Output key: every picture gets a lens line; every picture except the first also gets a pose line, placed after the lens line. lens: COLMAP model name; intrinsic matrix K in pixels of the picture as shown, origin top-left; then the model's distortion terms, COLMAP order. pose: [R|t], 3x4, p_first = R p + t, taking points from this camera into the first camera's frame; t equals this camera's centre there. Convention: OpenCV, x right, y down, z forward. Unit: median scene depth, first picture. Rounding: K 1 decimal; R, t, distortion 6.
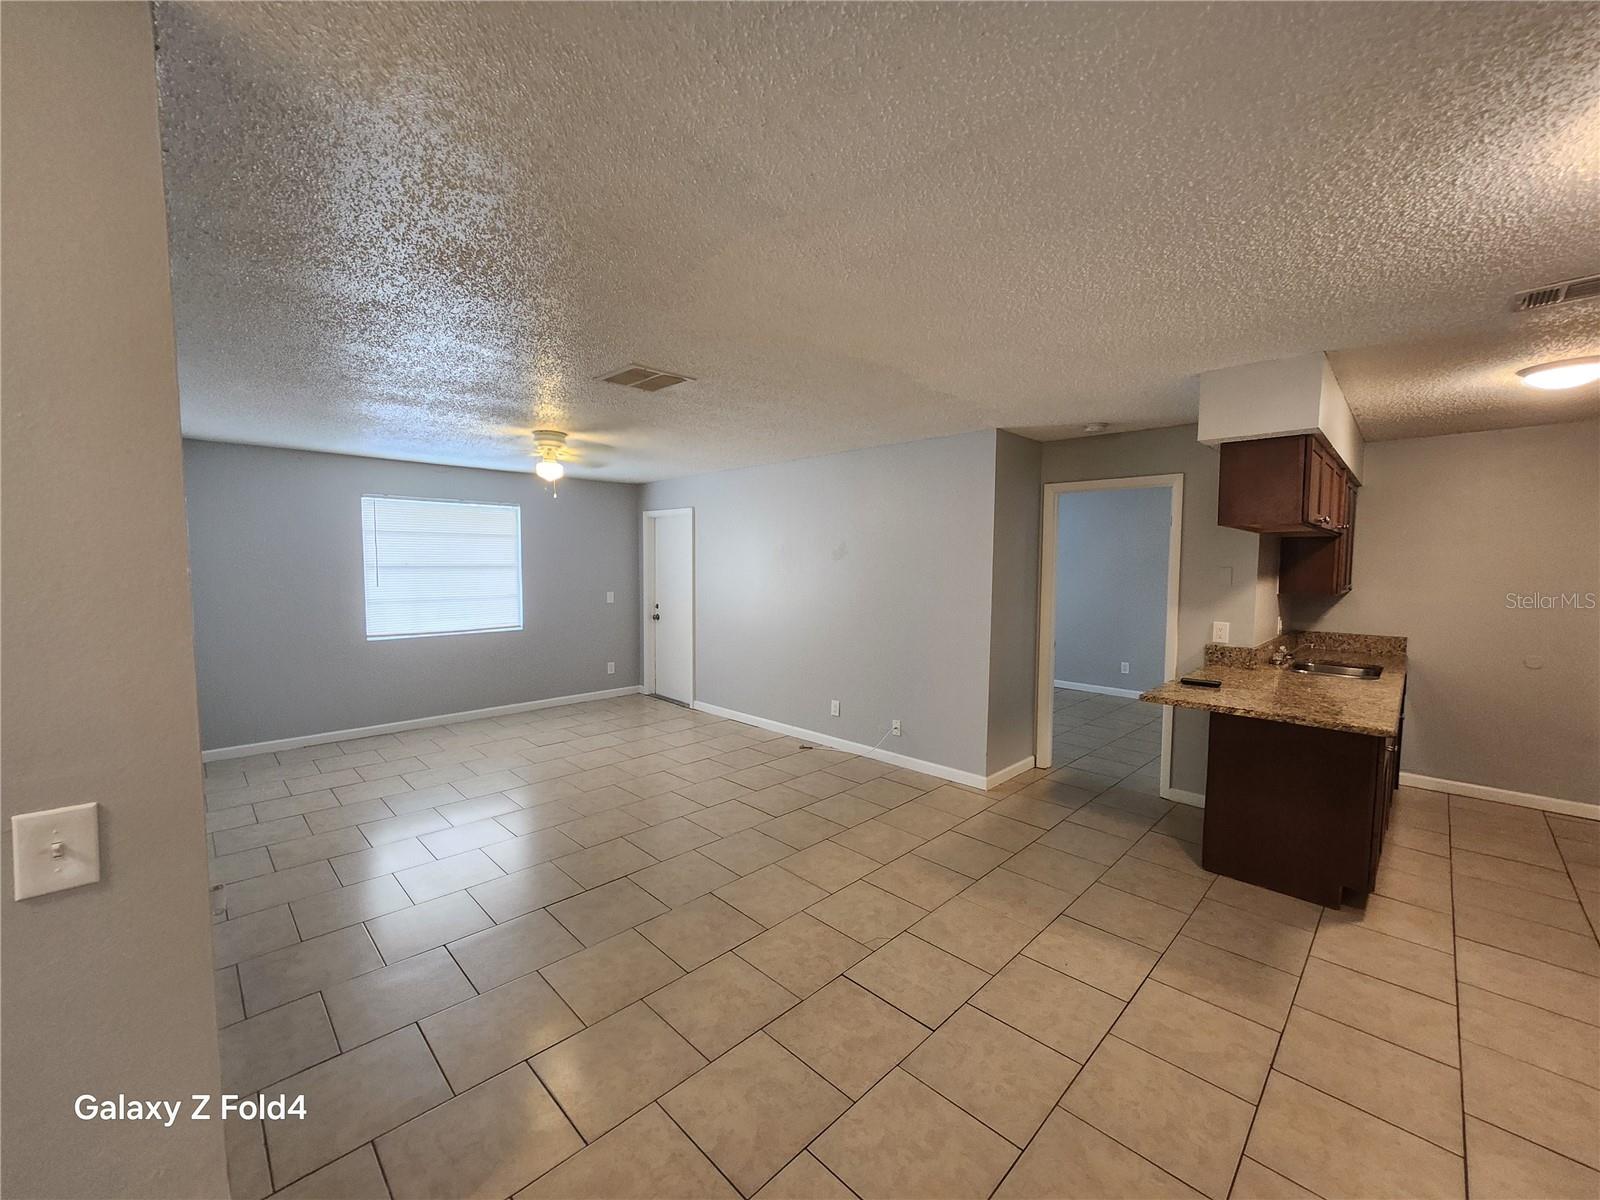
lens RADIAL K [[632.5, 0, 794.7], [0, 632.5, 600.2], [0, 0, 1]] dist [-0.002885, 0.000528]
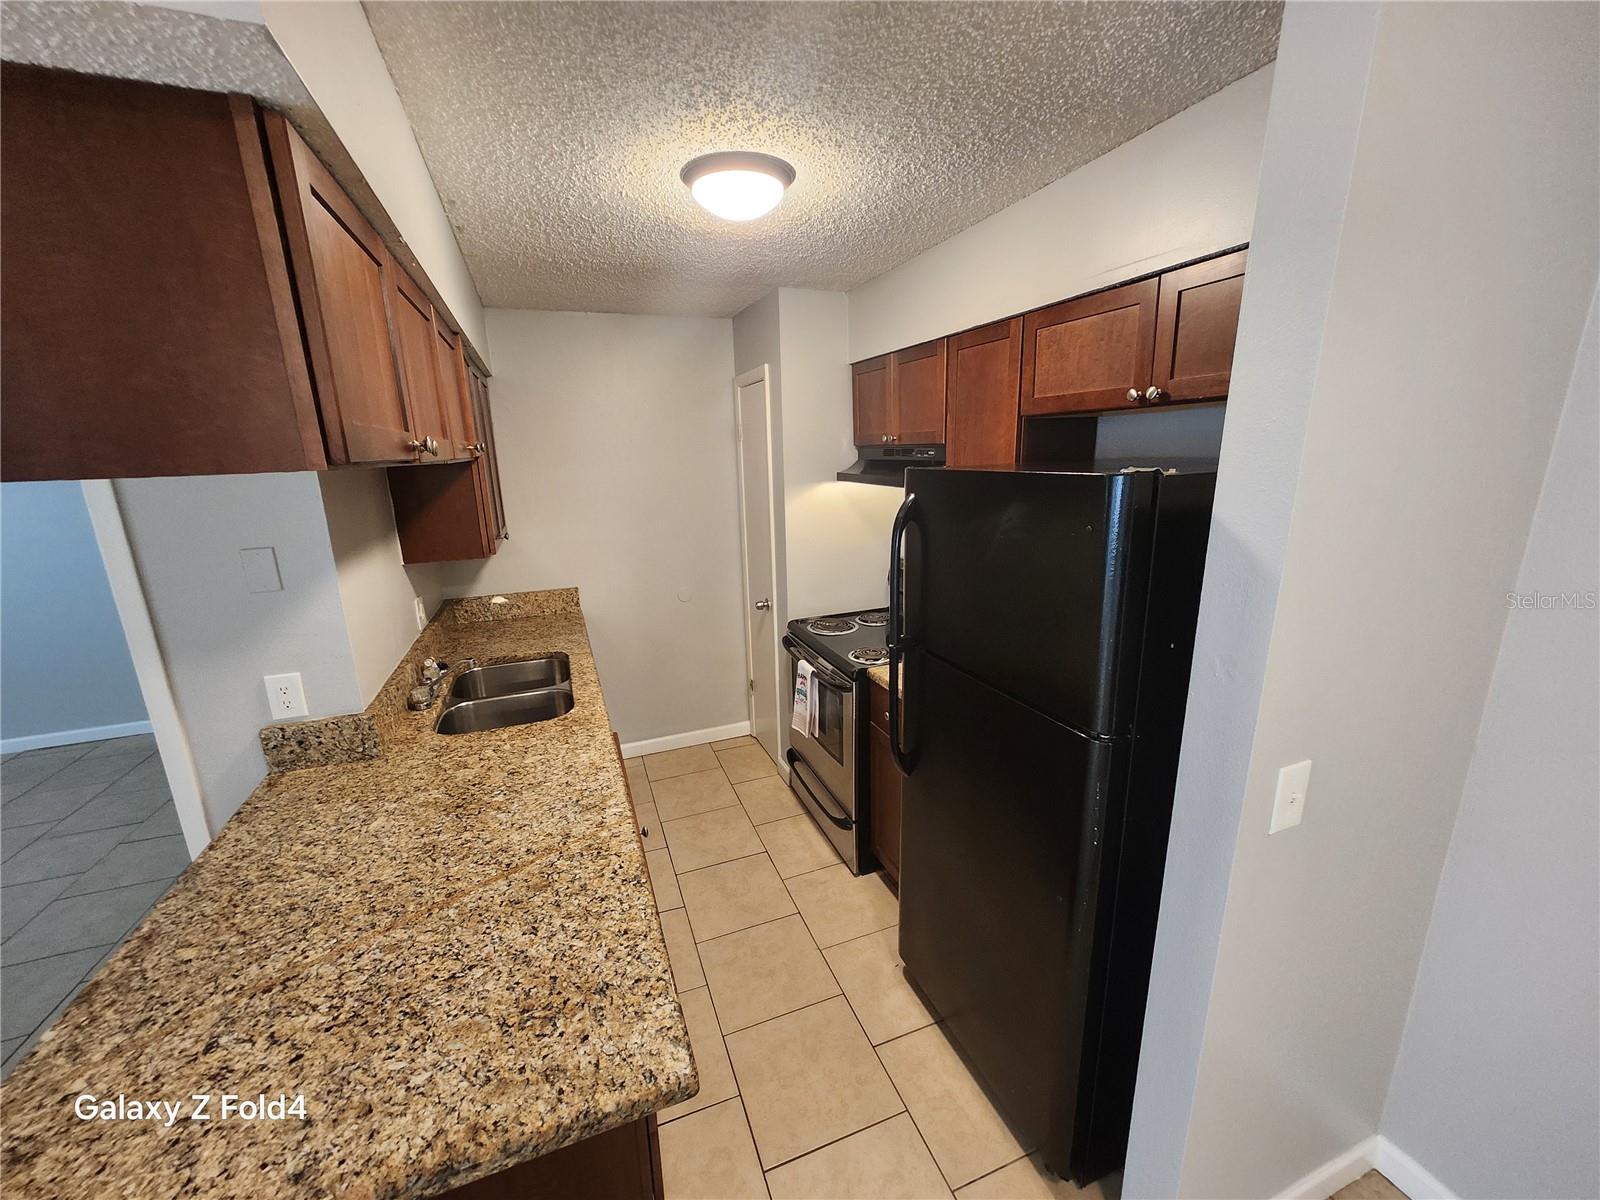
lens RADIAL K [[632.5, 0, 797.1], [0, 632.5, 604.8], [0, 0, 1]] dist [-0.002885, 0.000528]
pose [[0.404804, -0.234730, 0.883762, 0.418513], [0.085238, 0.971969, 0.219116, -0.071278], [-0.910422, -0.013369, 0.413464, 0.466781]]
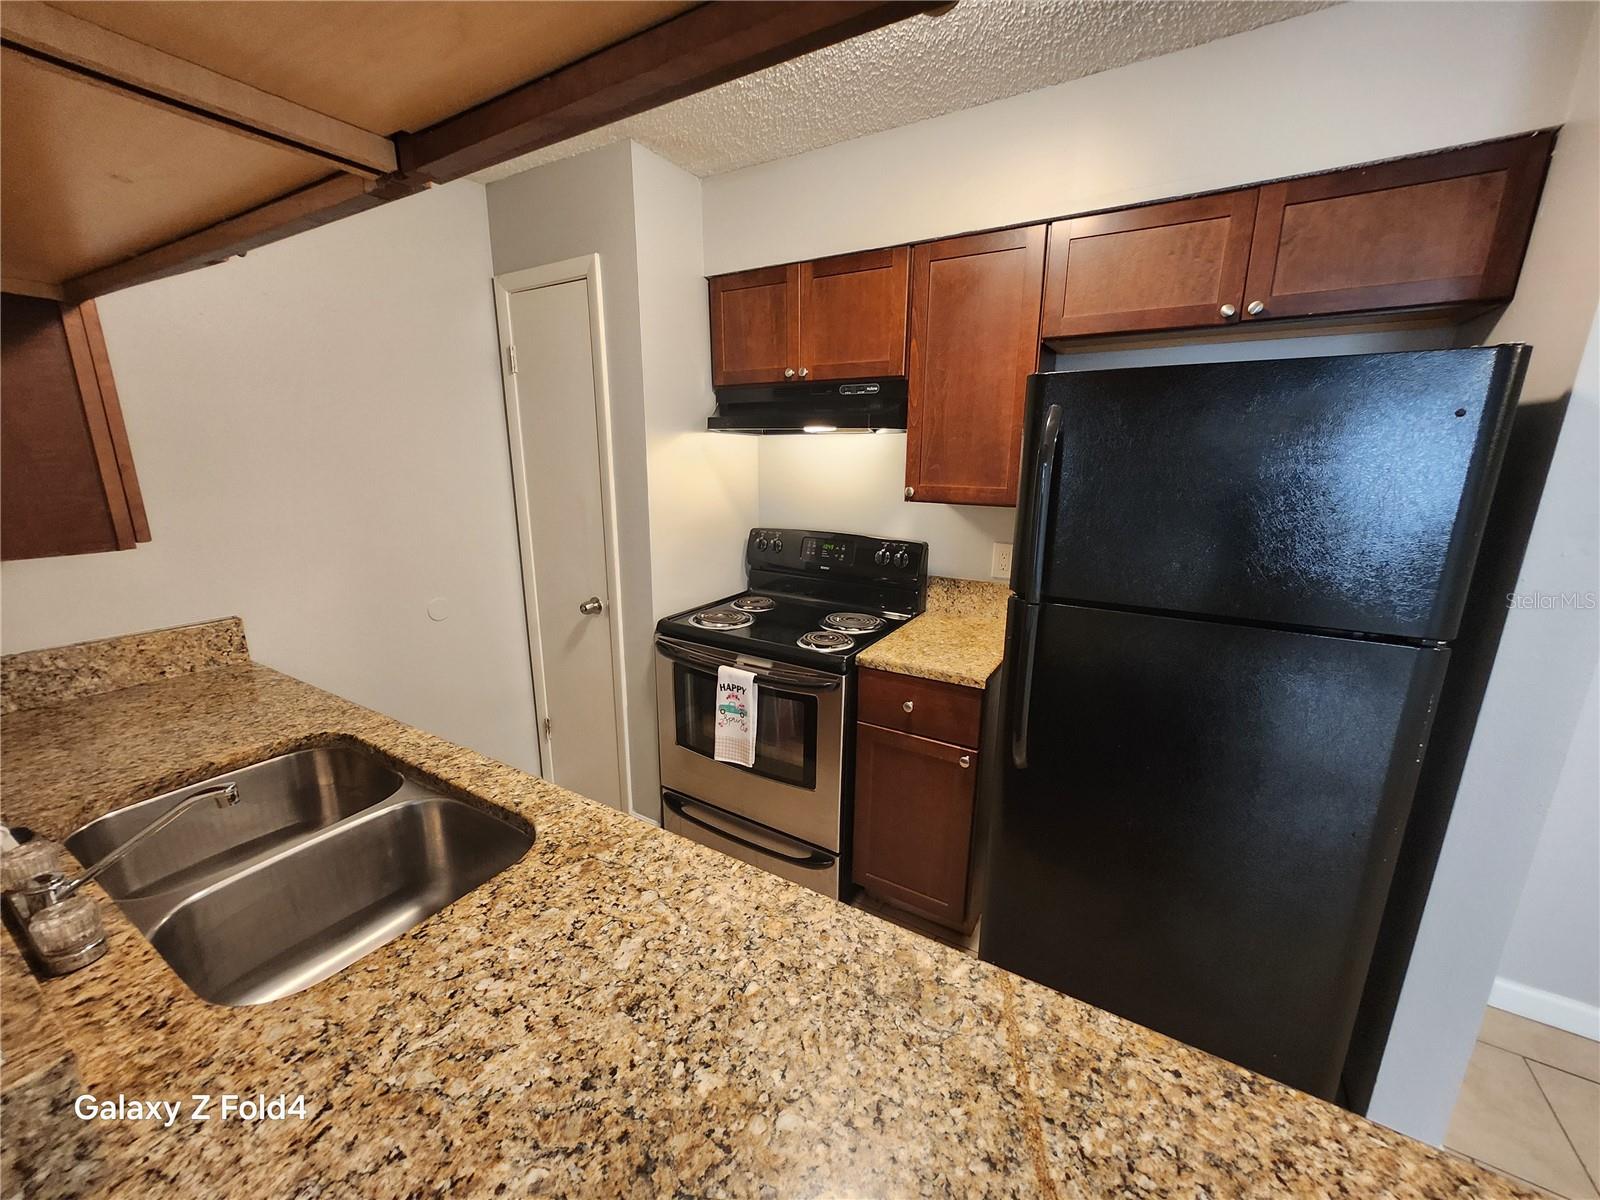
lens RADIAL K [[632.5, 0, 795.3], [0, 632.5, 599.9], [0, 0, 1]] dist [-0.002885, 0.000528]
pose [[-0.233189, -0.235098, 0.943584, 0.534856], [0.056256, 0.965449, 0.254449, -0.038291], [-0.970803, 0.112417, -0.211907, 0.785338]]
